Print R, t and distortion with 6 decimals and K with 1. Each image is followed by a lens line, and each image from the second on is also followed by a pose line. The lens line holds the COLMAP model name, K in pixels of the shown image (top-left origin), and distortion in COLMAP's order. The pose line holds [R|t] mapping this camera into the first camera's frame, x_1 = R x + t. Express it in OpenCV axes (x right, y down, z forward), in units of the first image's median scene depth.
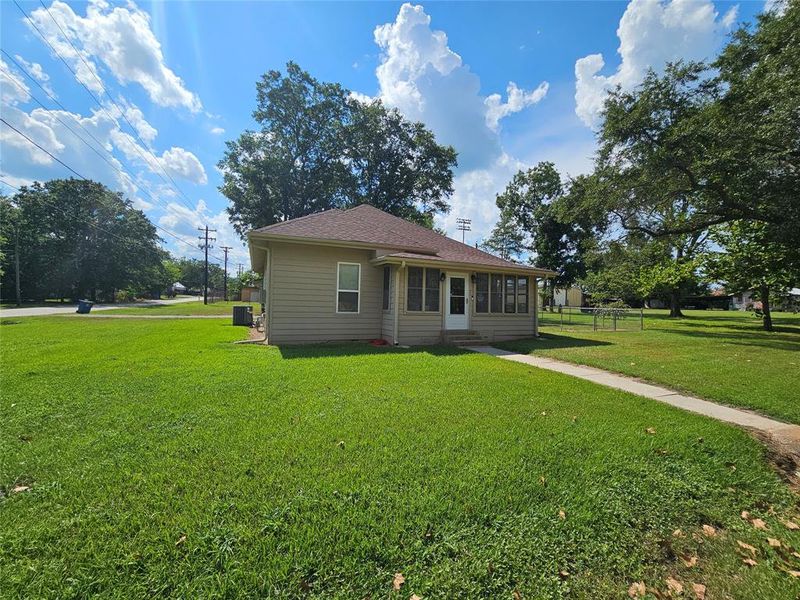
lens RADIAL K [[327.6, 0, 394.8], [0, 327.6, 300.4], [0, 0, 1]] dist [-0.008059, -0.000904]
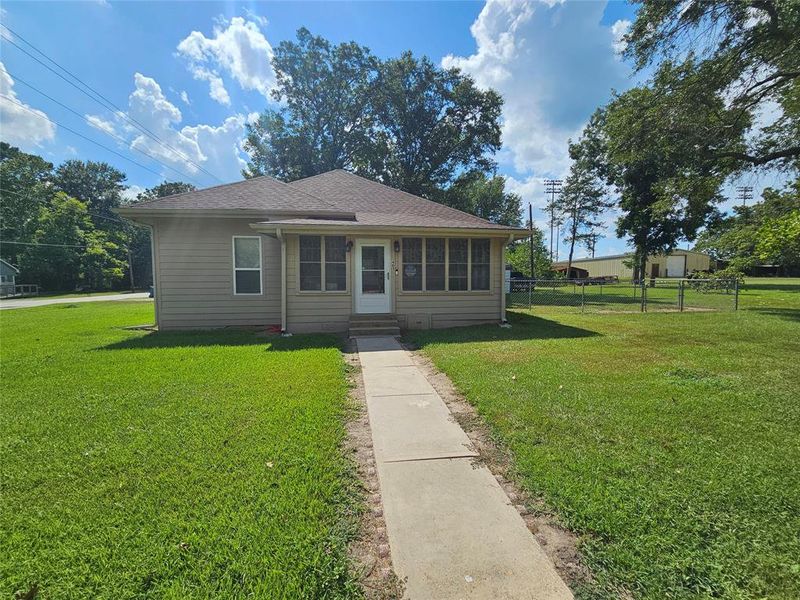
lens RADIAL K [[327.6, 0, 401.4], [0, 327.6, 300.3], [0, 0, 1]] dist [-0.008059, -0.000904]
pose [[0.959958, -0.014123, -0.279786, 0.206292], [0.032904, 0.997500, 0.062544, 0.005281], [0.278203, -0.069245, 0.958023, 0.120245]]
